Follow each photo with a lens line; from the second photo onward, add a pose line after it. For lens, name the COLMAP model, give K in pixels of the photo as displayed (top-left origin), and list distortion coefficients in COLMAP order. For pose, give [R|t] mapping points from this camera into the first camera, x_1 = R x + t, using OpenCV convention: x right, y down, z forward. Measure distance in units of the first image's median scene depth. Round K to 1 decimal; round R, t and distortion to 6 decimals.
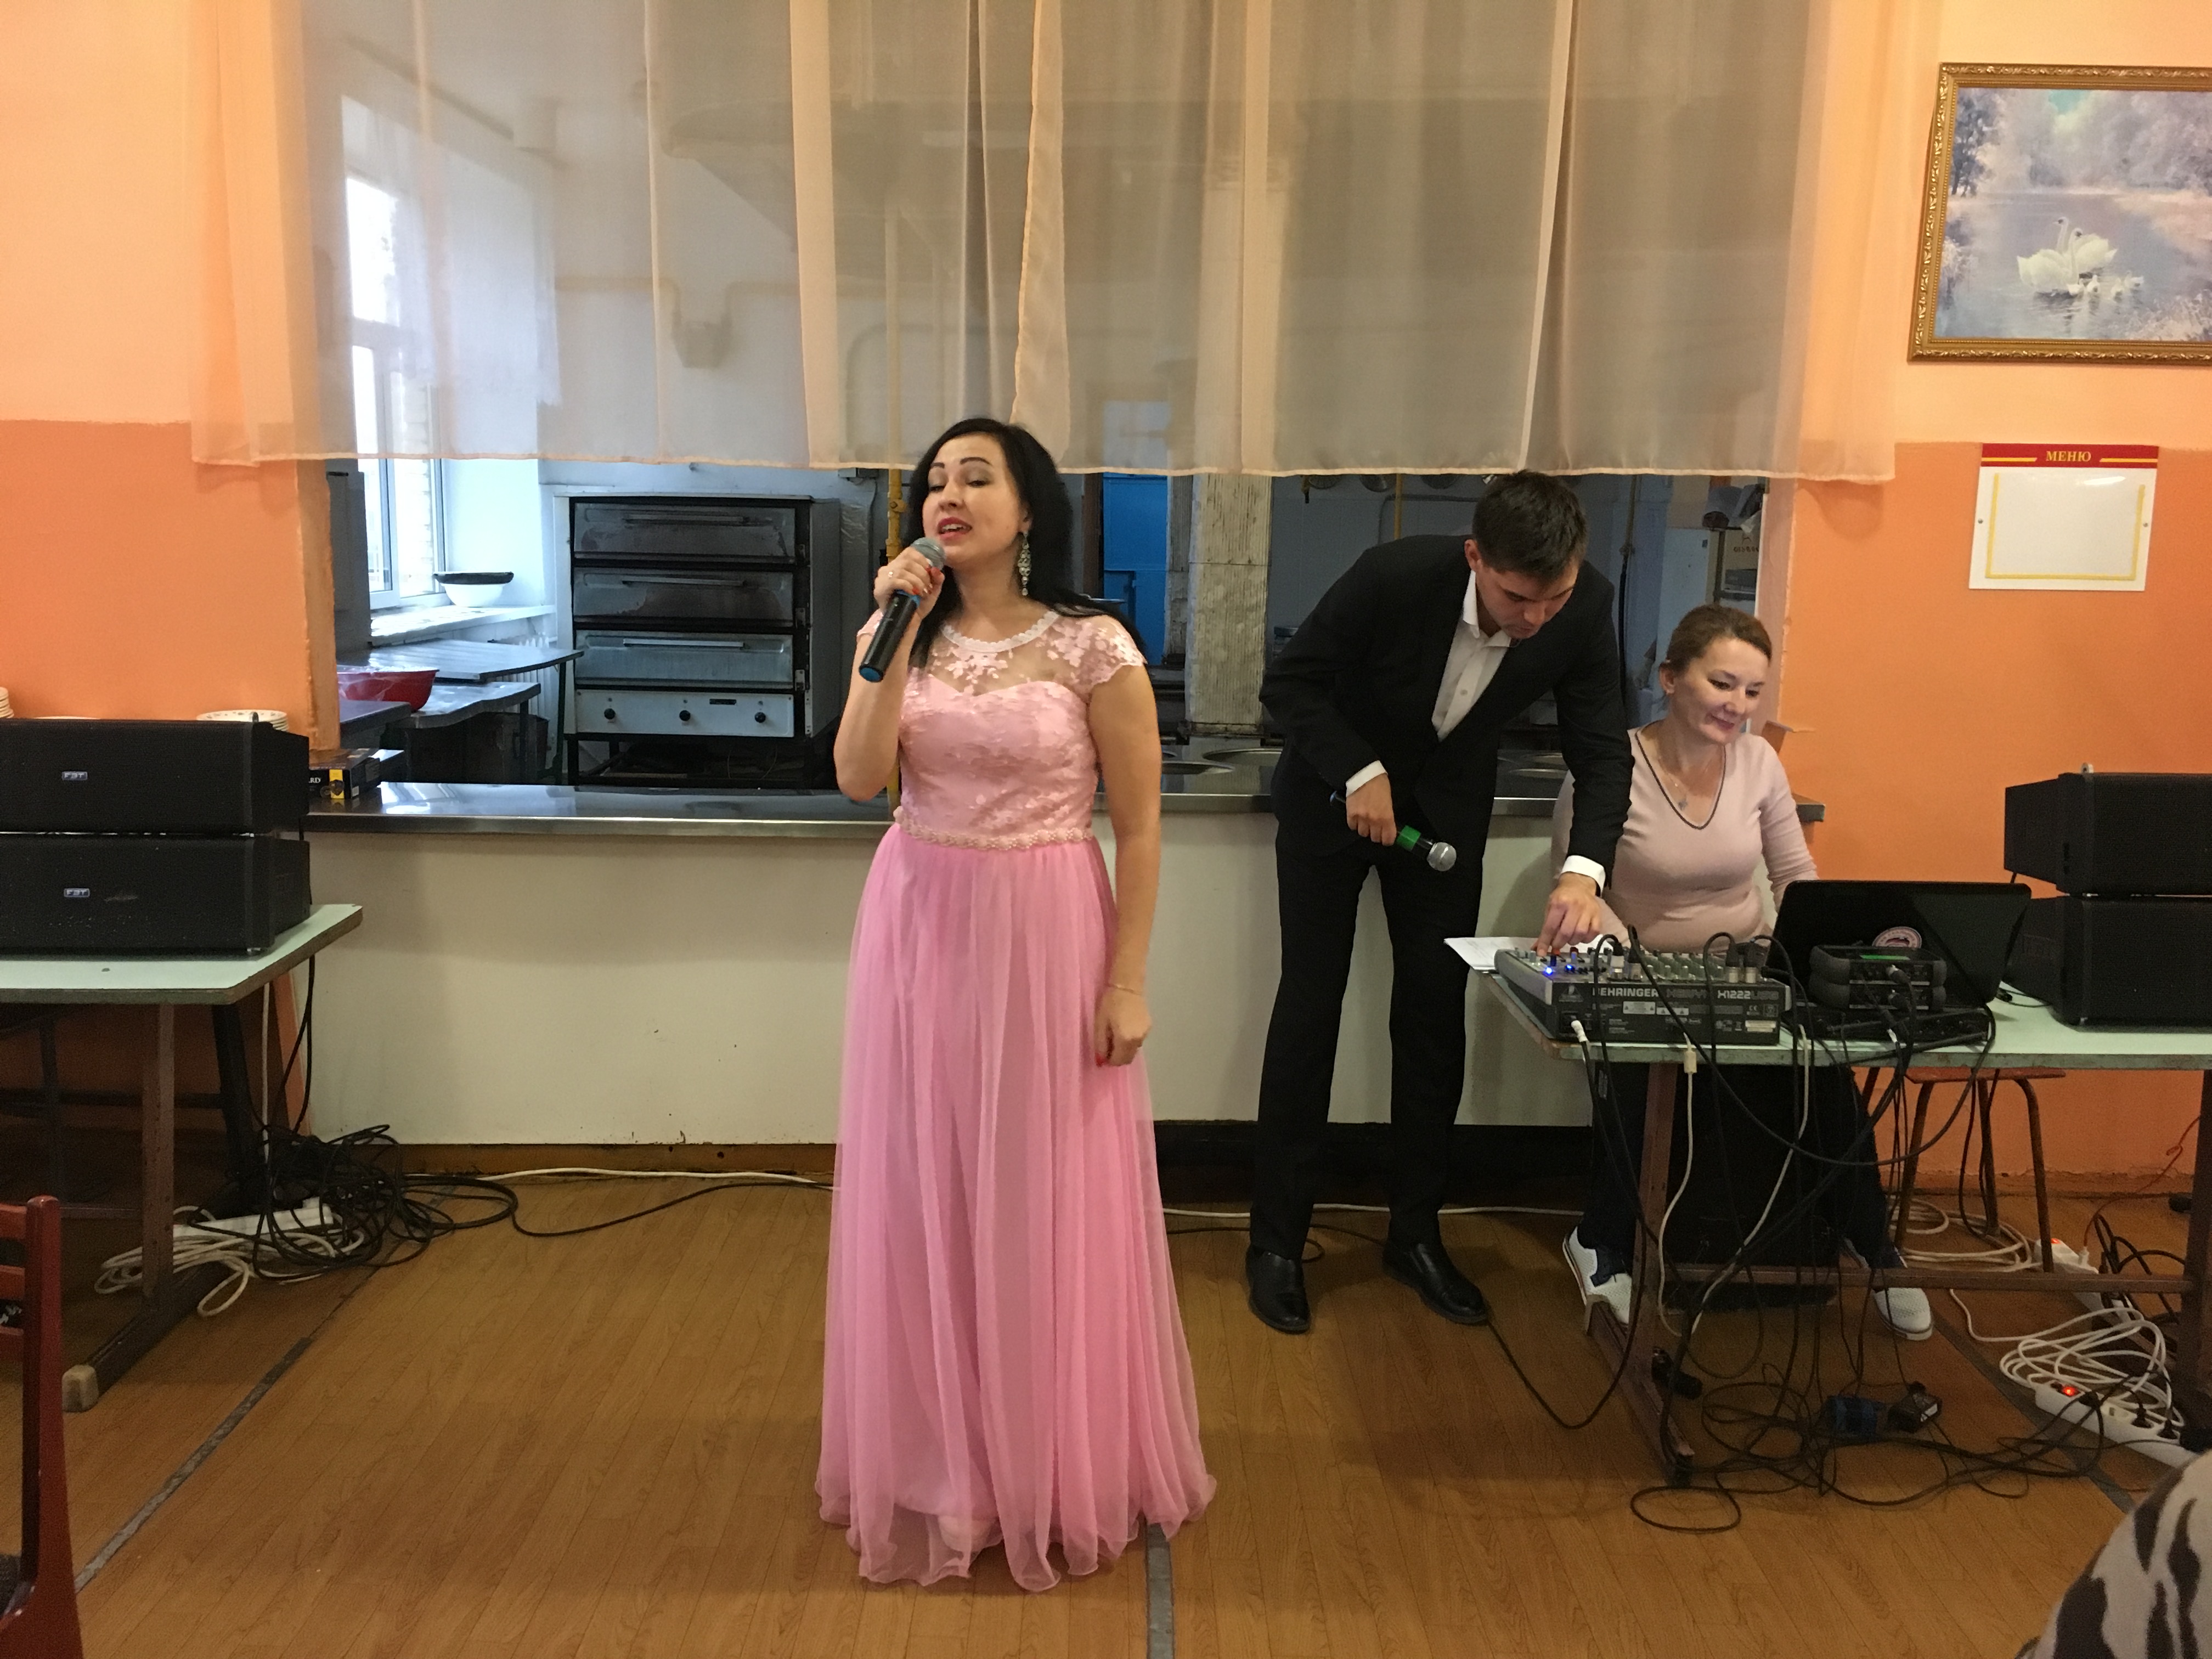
lens RADIAL K [[1897.8, 0, 1099.6], [0, 1897.8, 815.7], [0, 0, 1]] dist [0.066531, -0.093058]
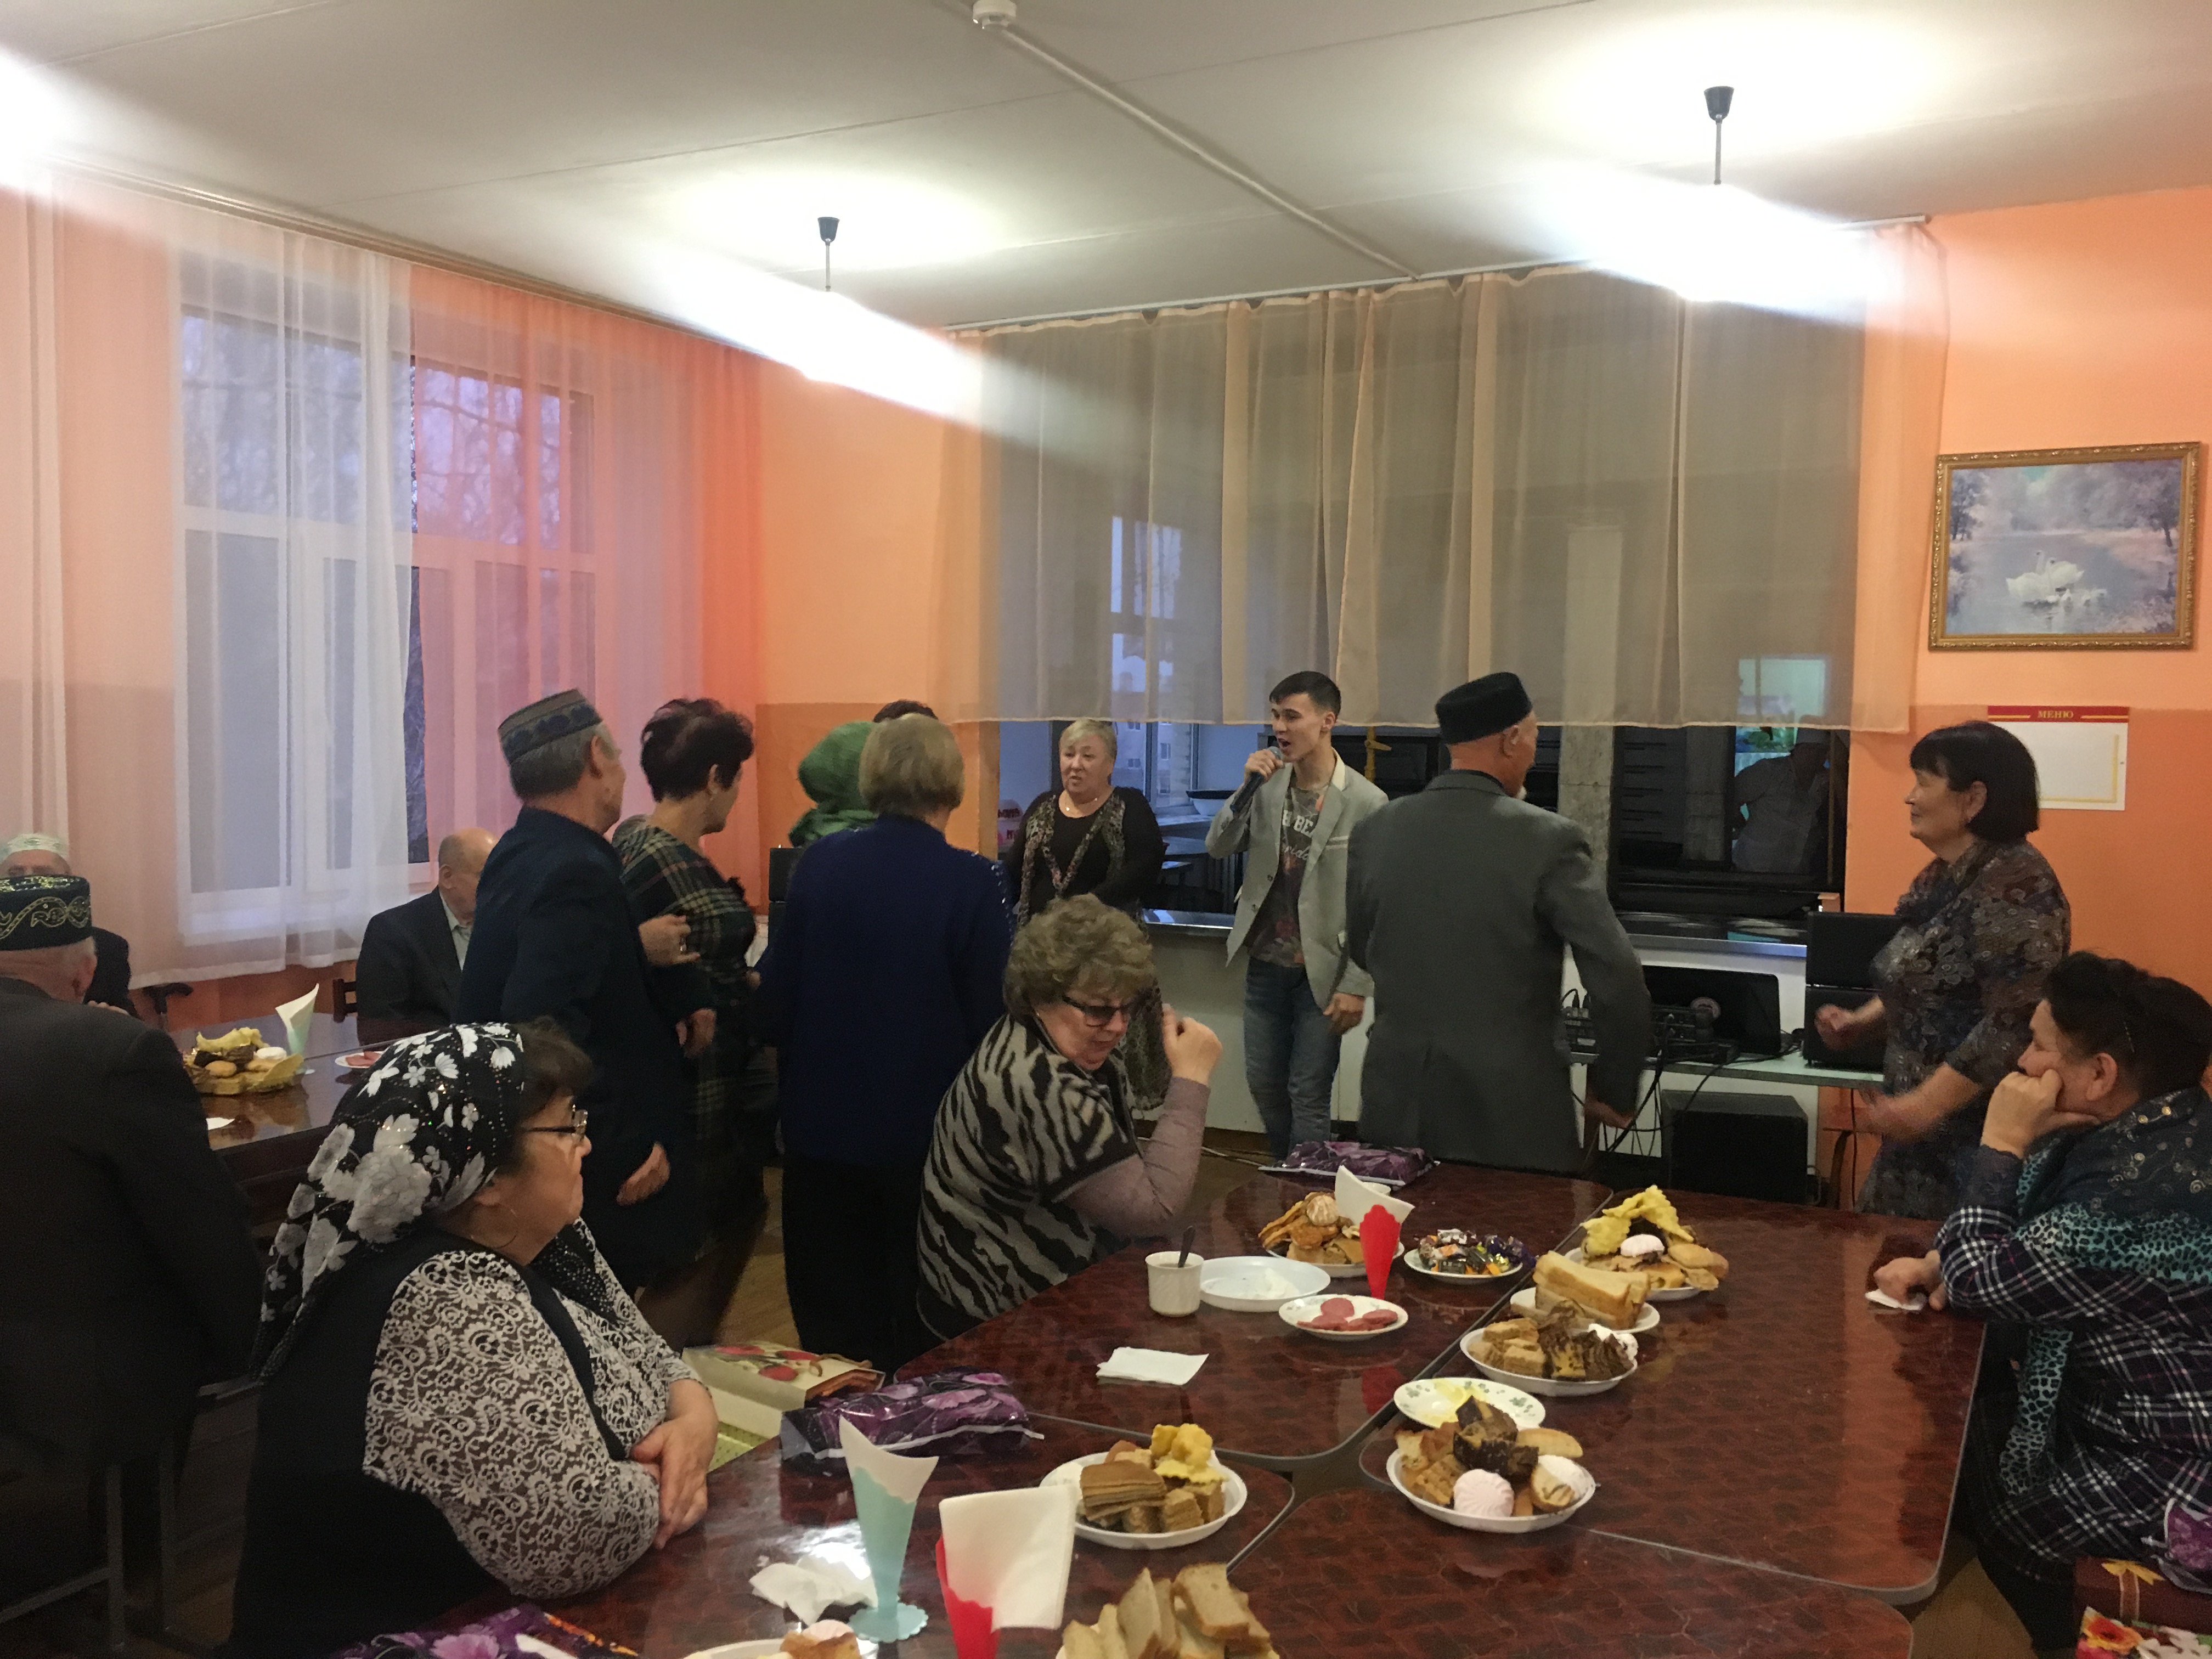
lens RADIAL K [[1897.8, 0, 1088.0], [0, 1897.8, 826.4], [0, 0, 1]] dist [0.066531, -0.093058]
pose [[0.886419, 0.021276, -0.462395, 0.541529], [-0.073408, 0.992763, -0.095046, 0.082705], [0.457026, 0.118194, 0.881565, -0.571378]]
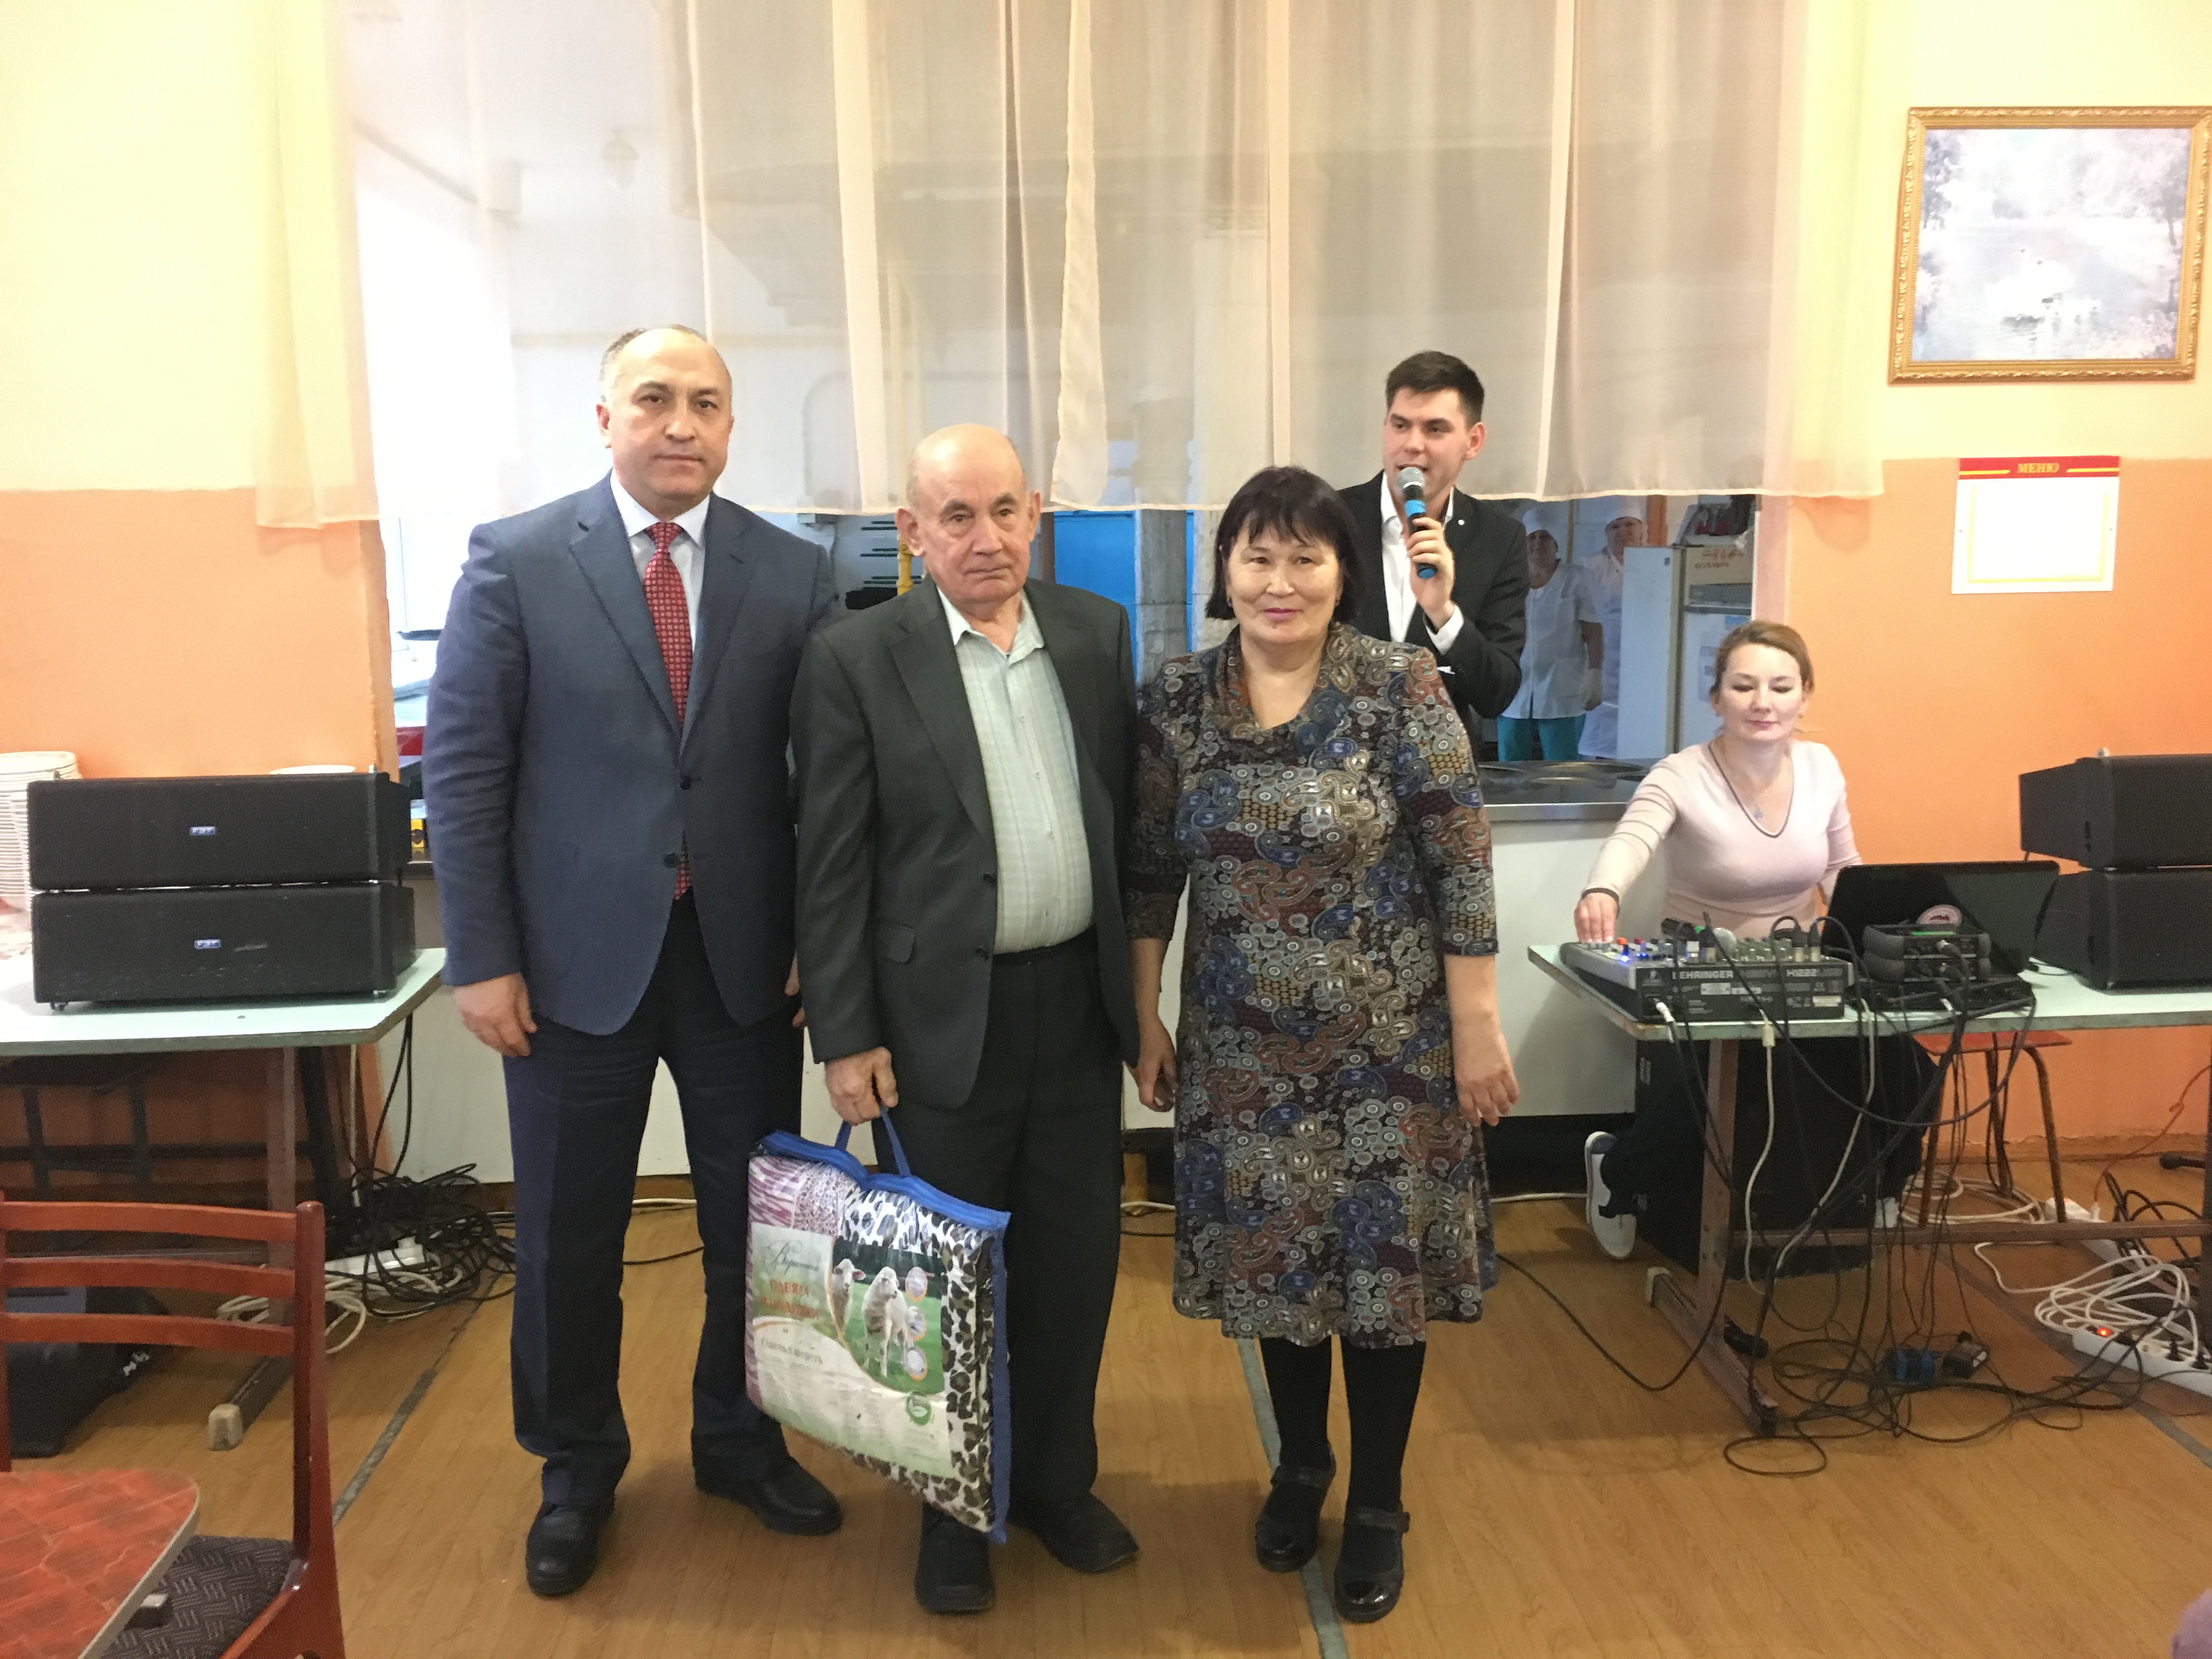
lens RADIAL K [[1897.8, 0, 1098.8], [0, 1897.8, 814.2], [0, 0, 1]] dist [0.066531, -0.093058]
pose [[0.998053, -0.037513, 0.049830, -0.082791], [0.038502, 0.999078, -0.019019, 0.006798], [-0.049071, 0.020901, 0.998577, -0.043823]]
